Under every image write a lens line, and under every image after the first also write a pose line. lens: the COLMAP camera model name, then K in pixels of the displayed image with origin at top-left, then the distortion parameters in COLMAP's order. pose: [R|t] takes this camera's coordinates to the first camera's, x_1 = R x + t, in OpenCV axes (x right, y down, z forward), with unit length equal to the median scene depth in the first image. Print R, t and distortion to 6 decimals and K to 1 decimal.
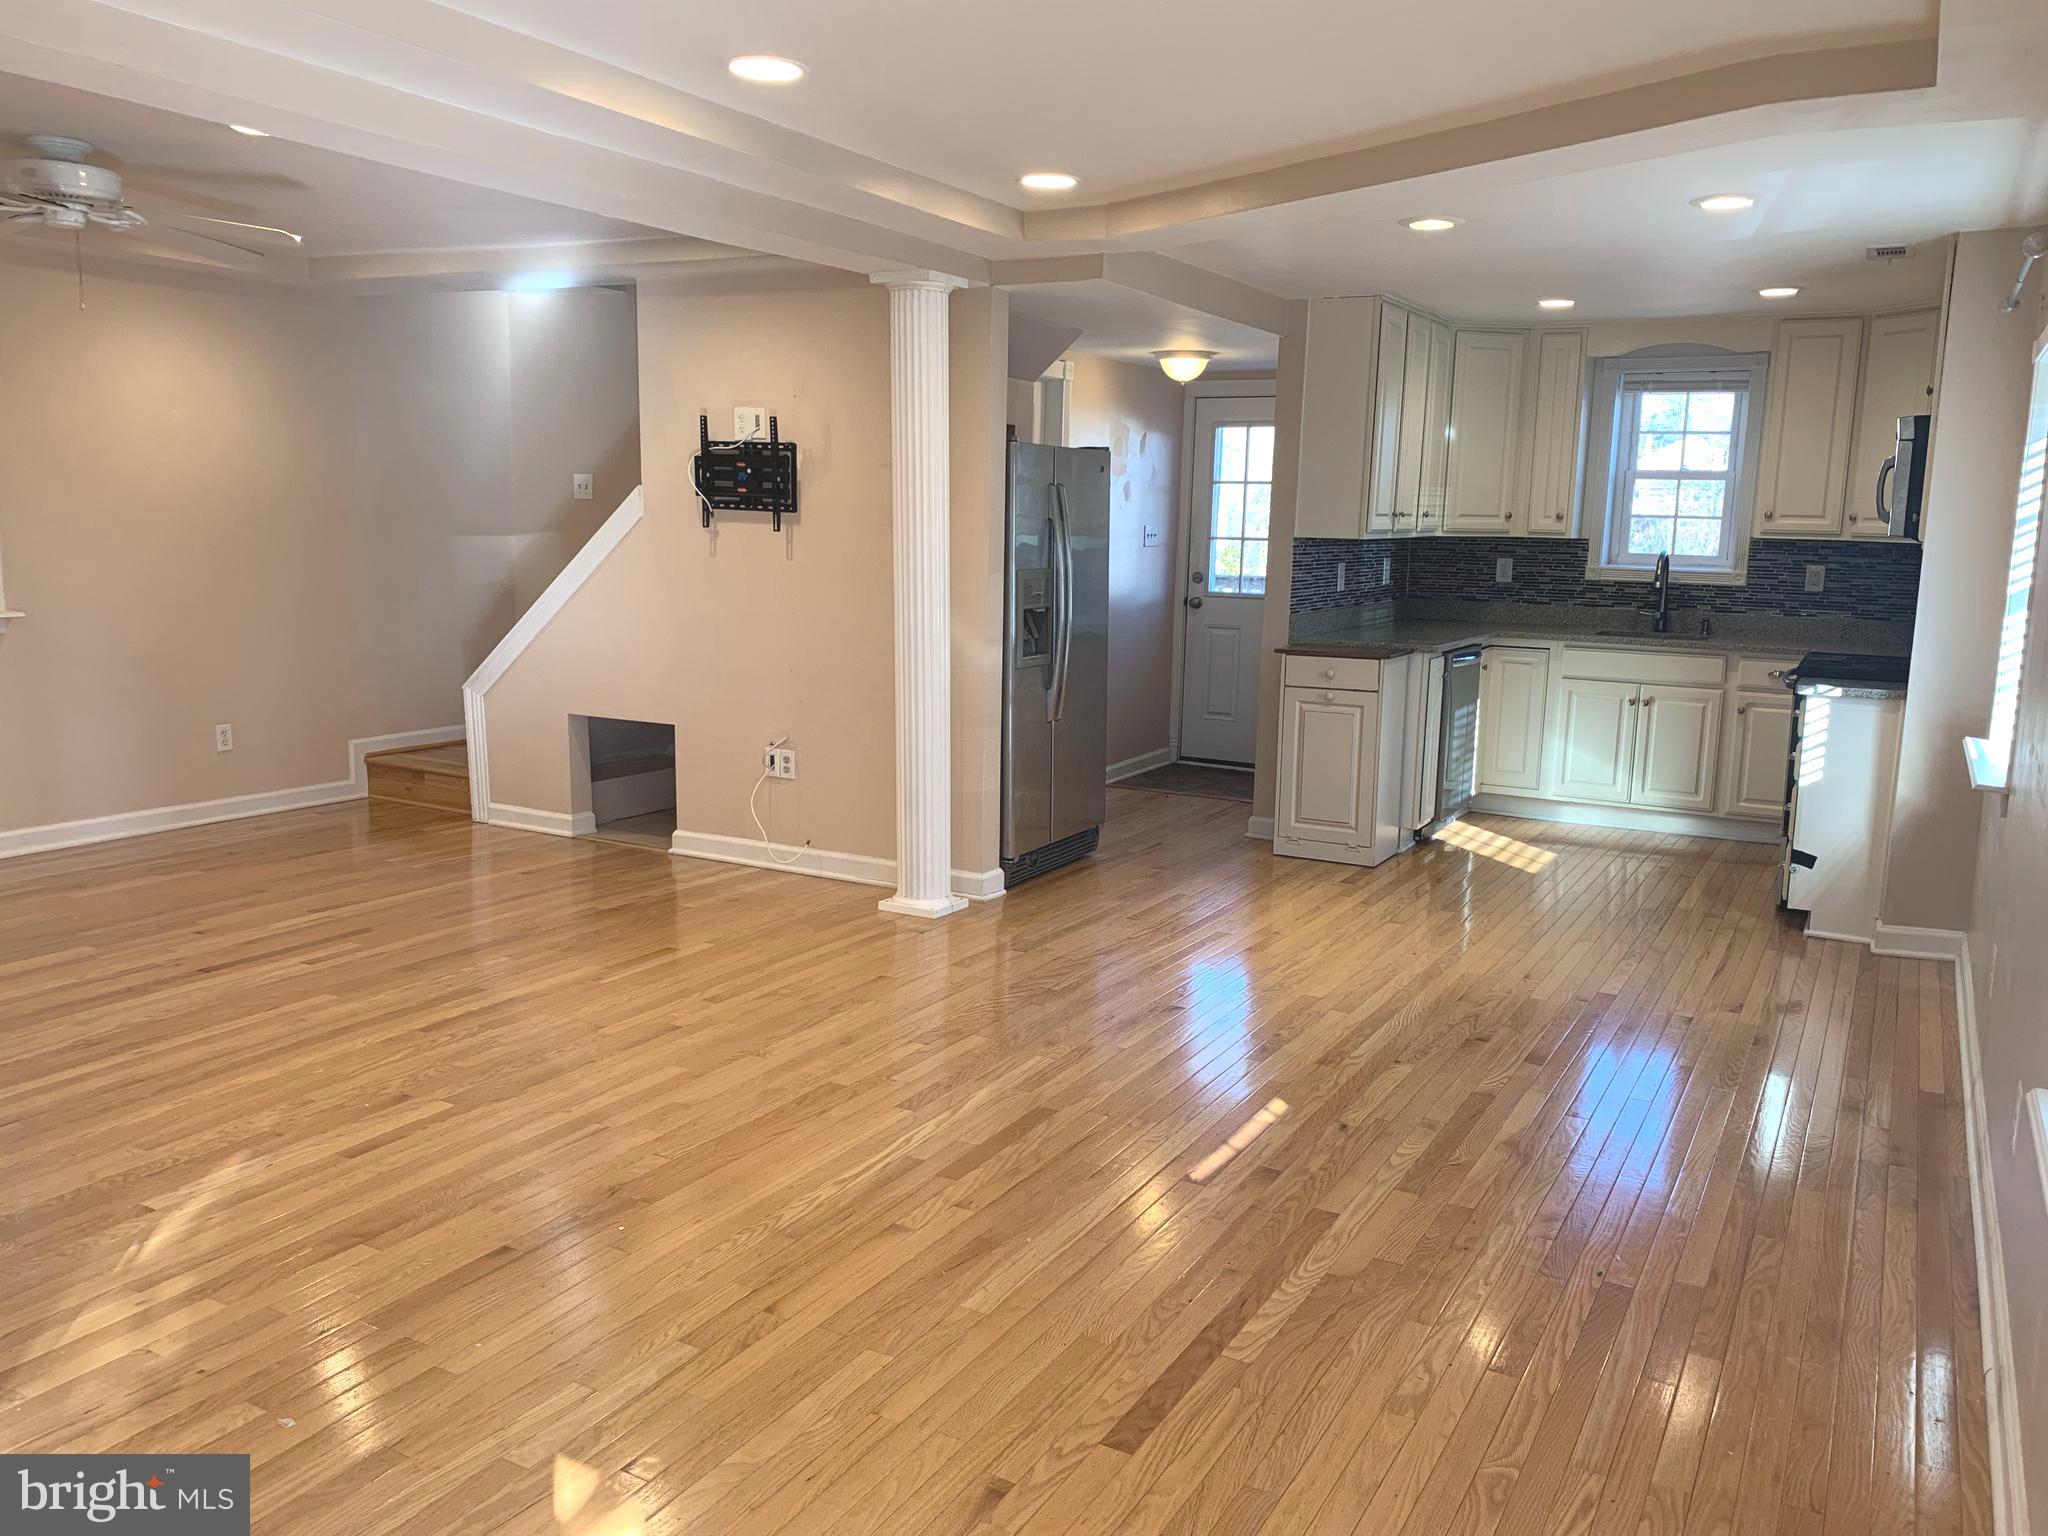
lens RADIAL K [[1559.7, 0, 1024.0], [0, 1559.7, 768.0], [0, 0, 1]] dist [0.066161, -0.165667]
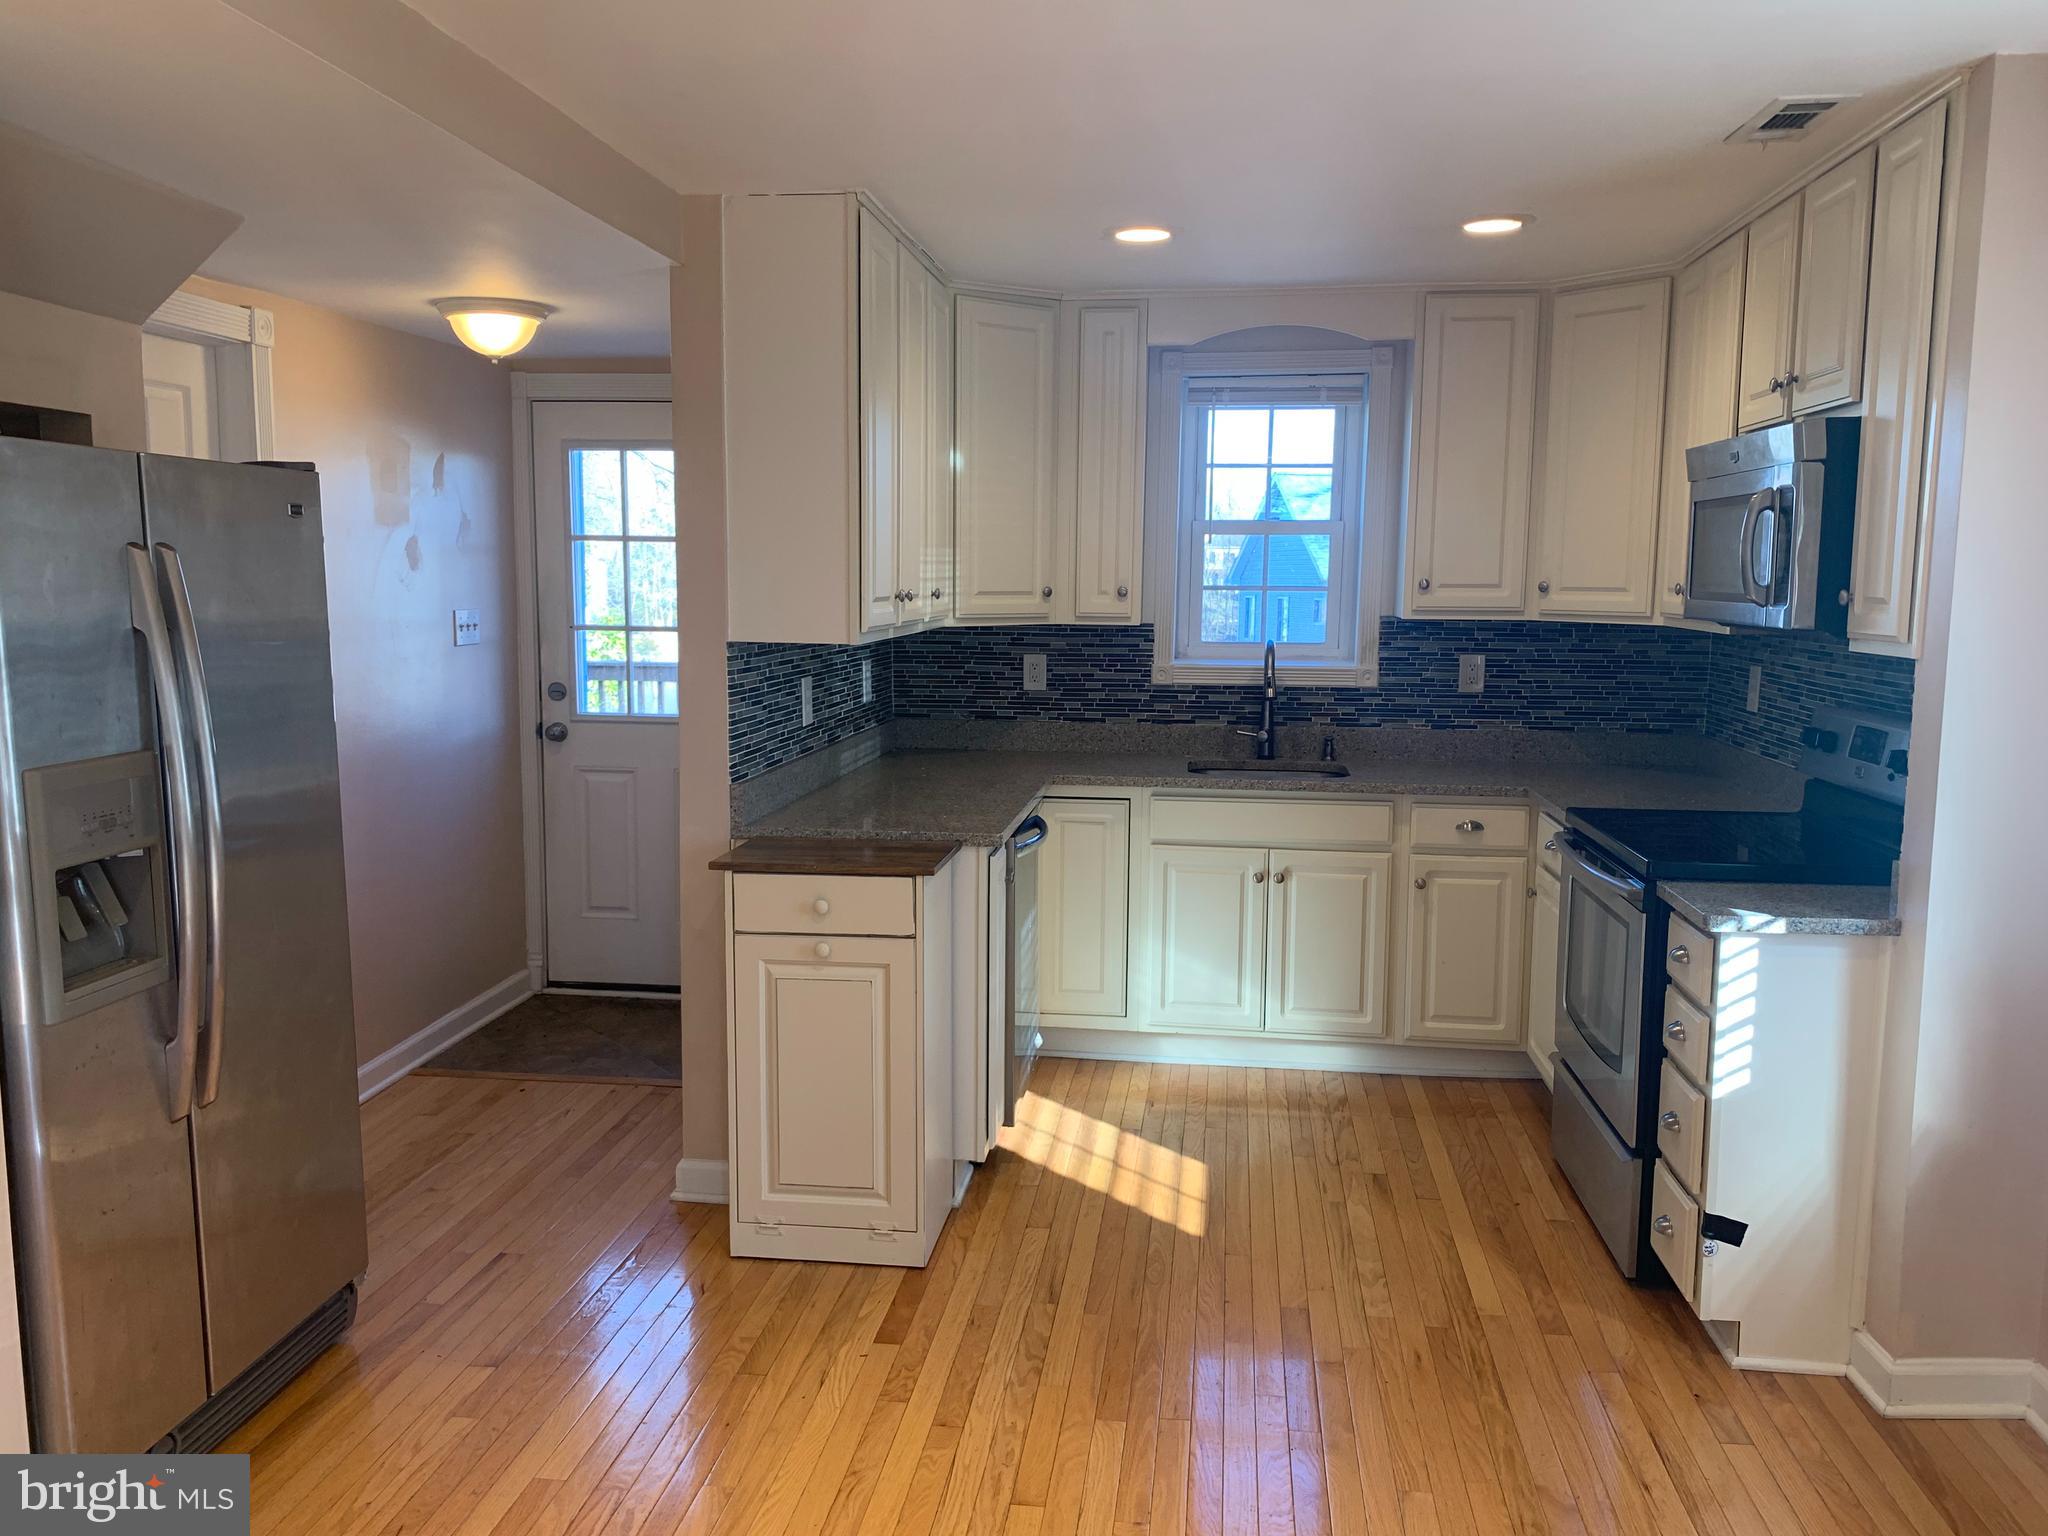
lens RADIAL K [[1527.8, 0, 1019.1], [0, 1527.8, 781.8], [0, 0, 1]] dist [0.160749, -0.320833]
pose [[0.926480, -0.063134, 0.371010, 0.064529], [0.071495, 0.997402, -0.008810, -0.085712], [-0.369490, 0.034688, 0.928587, 0.461379]]
